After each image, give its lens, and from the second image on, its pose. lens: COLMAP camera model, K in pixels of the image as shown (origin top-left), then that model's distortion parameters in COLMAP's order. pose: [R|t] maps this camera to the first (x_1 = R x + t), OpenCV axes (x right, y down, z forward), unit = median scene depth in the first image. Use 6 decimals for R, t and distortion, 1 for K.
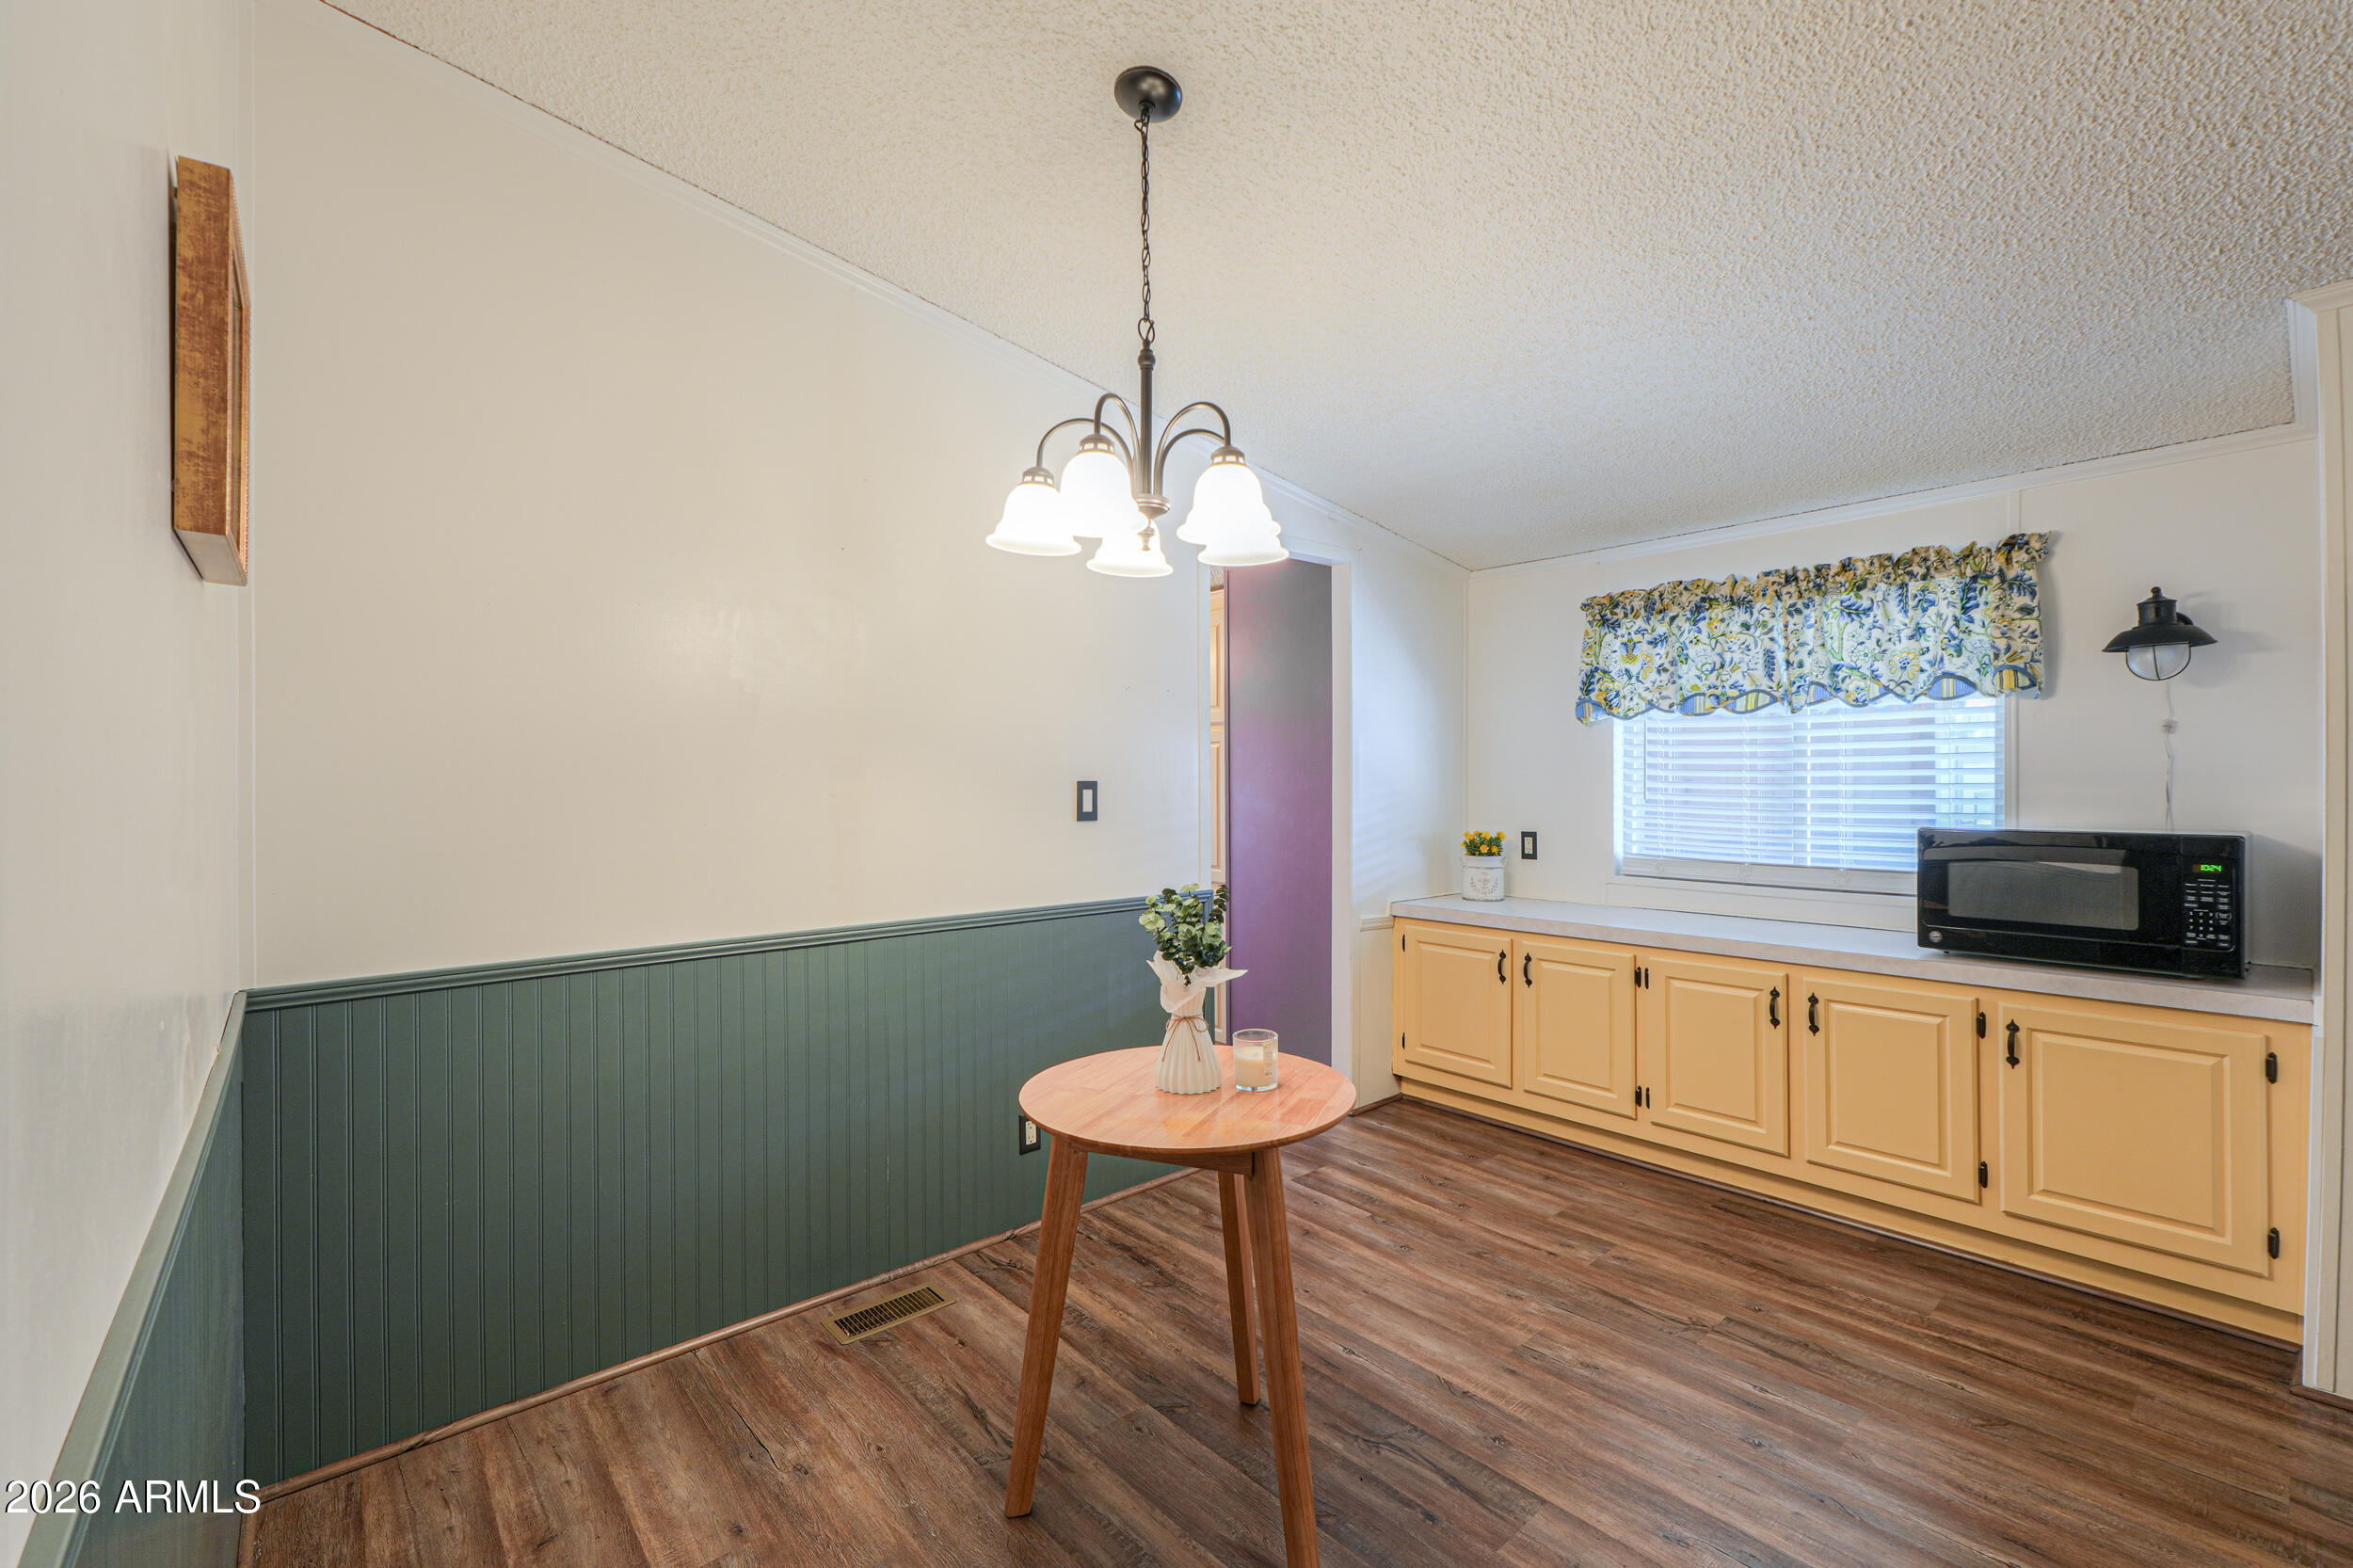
lens RADIAL K [[998.7, 0, 1178.9], [0, 998.7, 774.4], [0, 0, 1]] dist [-0.001439, -0.000463]
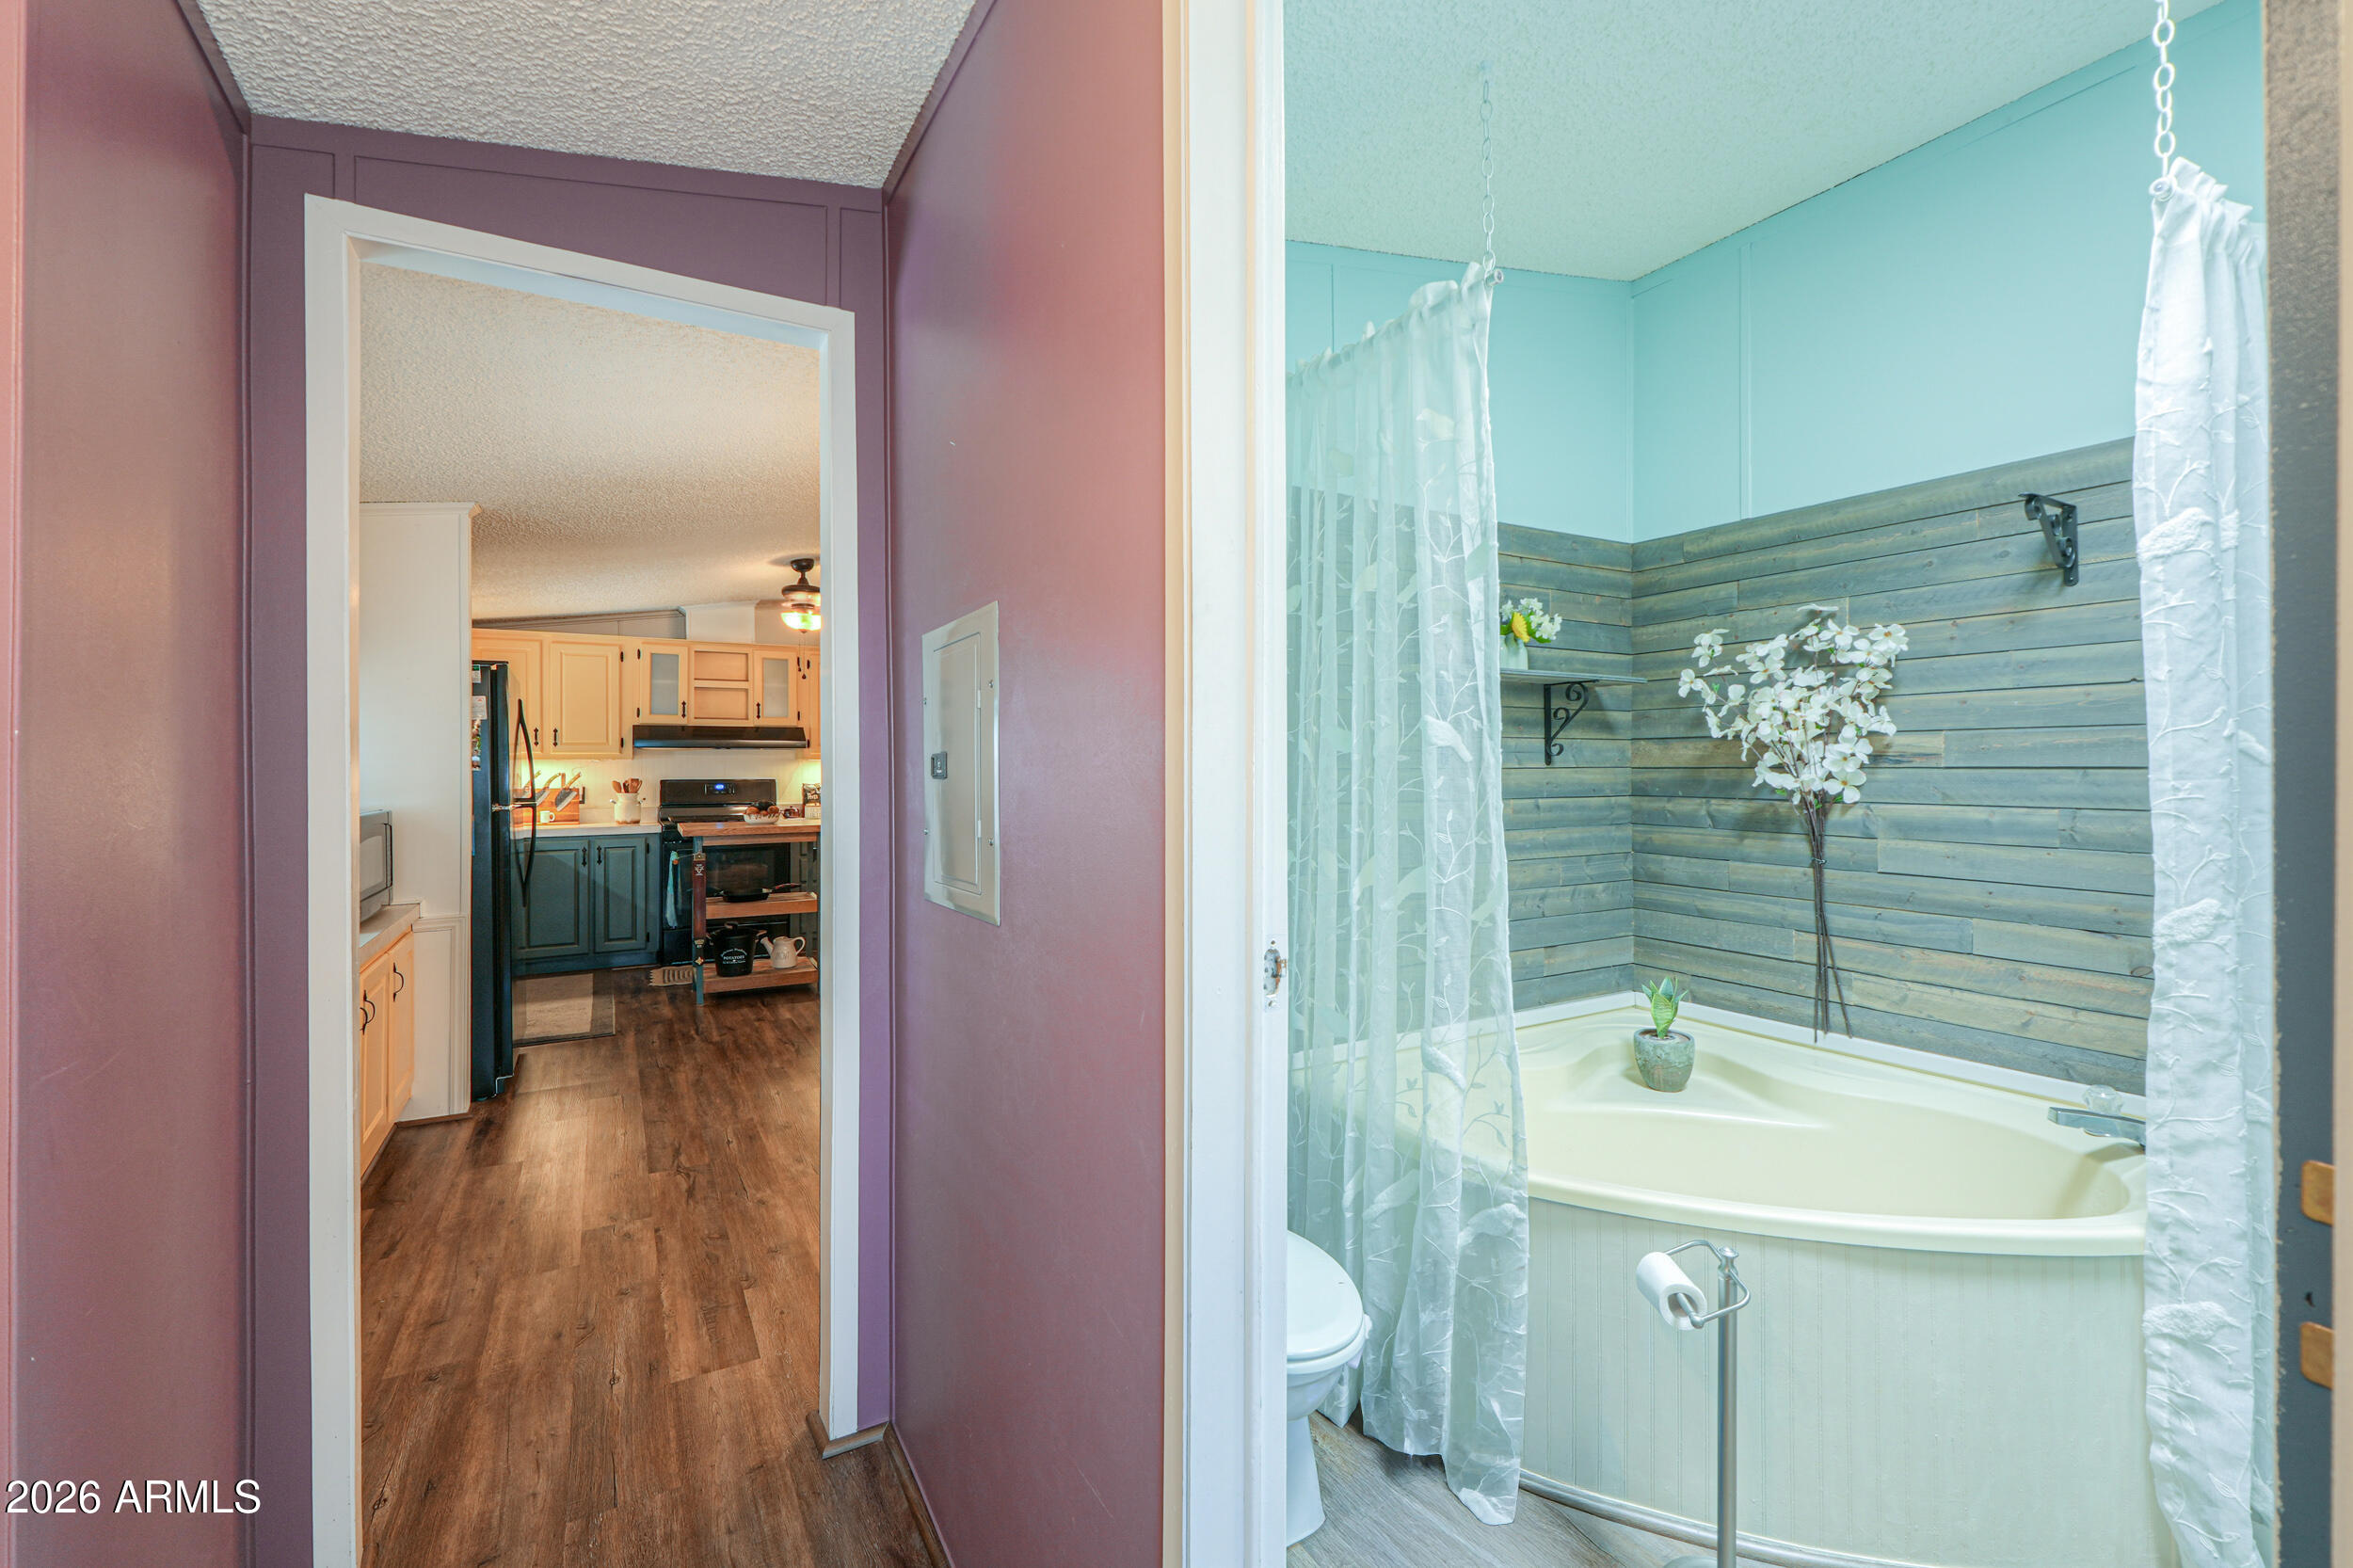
lens RADIAL K [[998.7, 0, 1178.9], [0, 998.7, 774.4], [0, 0, 1]] dist [-0.001439, -0.000463]
pose [[-0.981097, 0.005124, 0.193447, -0.391584], [0.005670, 0.999981, 0.002272, 0.011031], [-0.193432, 0.003326, -0.981108, 2.088154]]
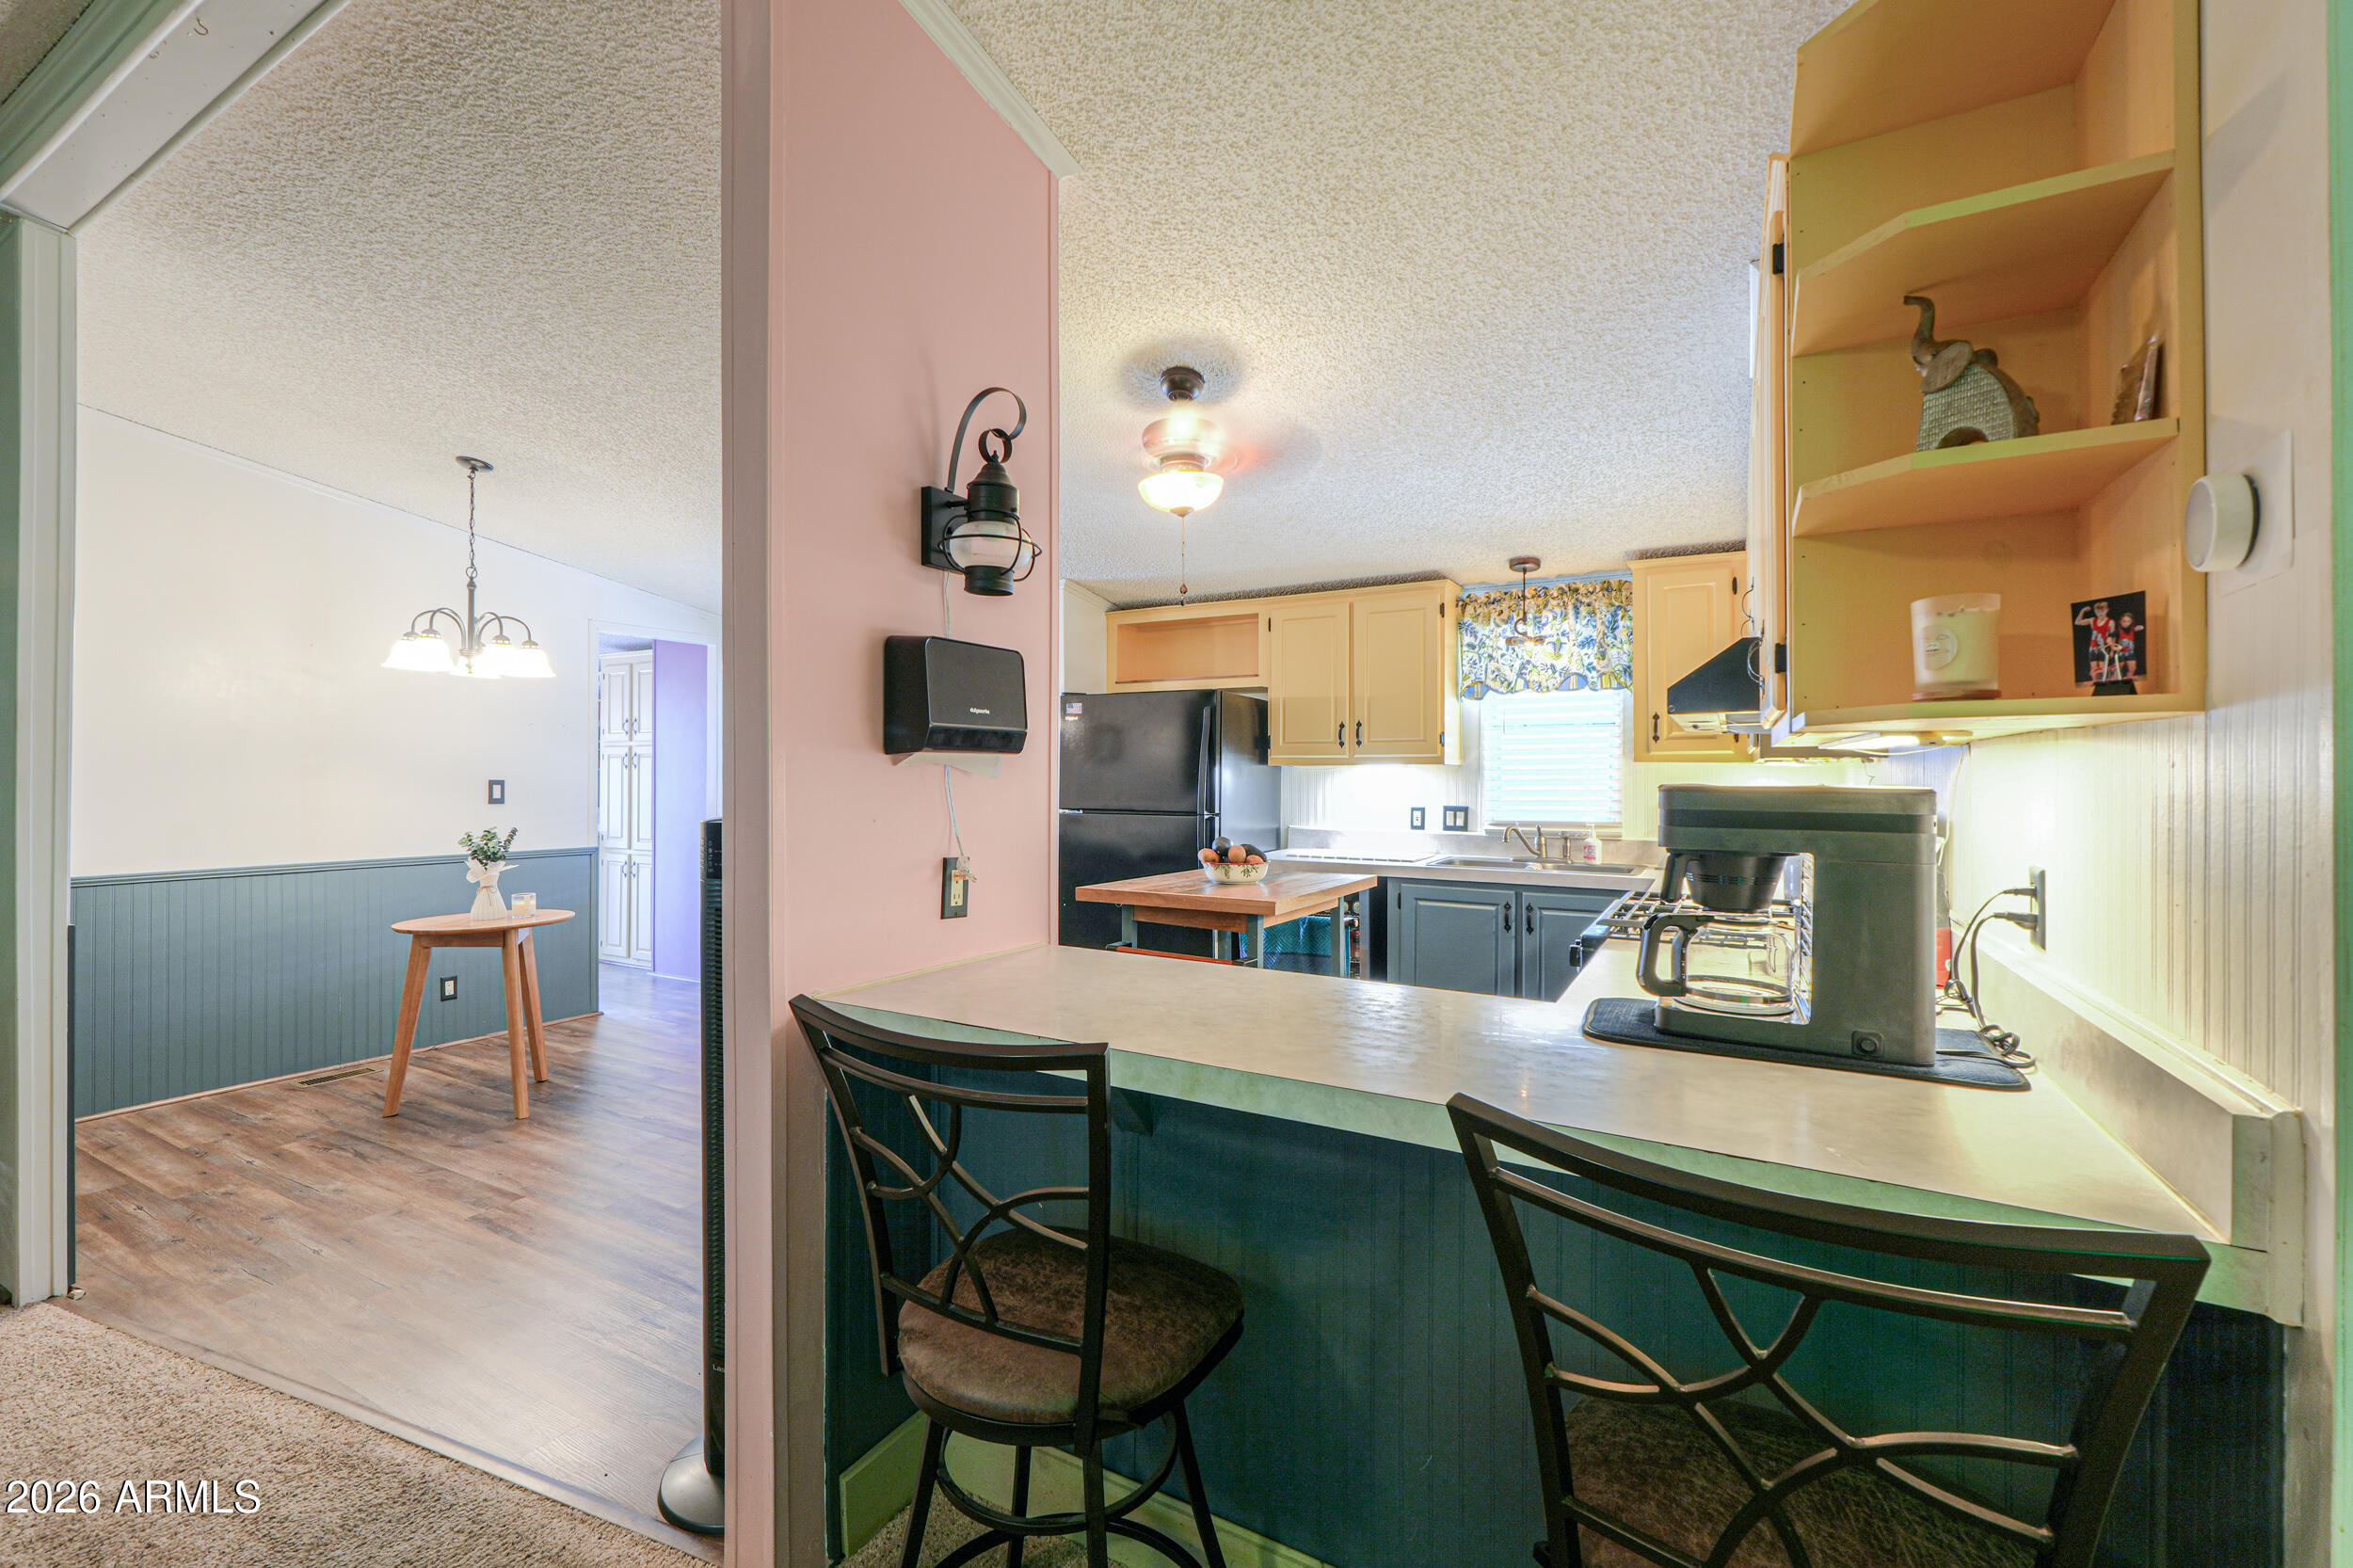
lens RADIAL K [[998.7, 0, 1178.9], [0, 998.7, 774.4], [0, 0, 1]] dist [-0.001439, -0.000463]
pose [[0.942765, 0.009719, 0.333315, 0.521537], [-0.008633, 0.999952, -0.004739, -0.005668], [-0.333345, 0.001590, 0.942804, -1.163337]]
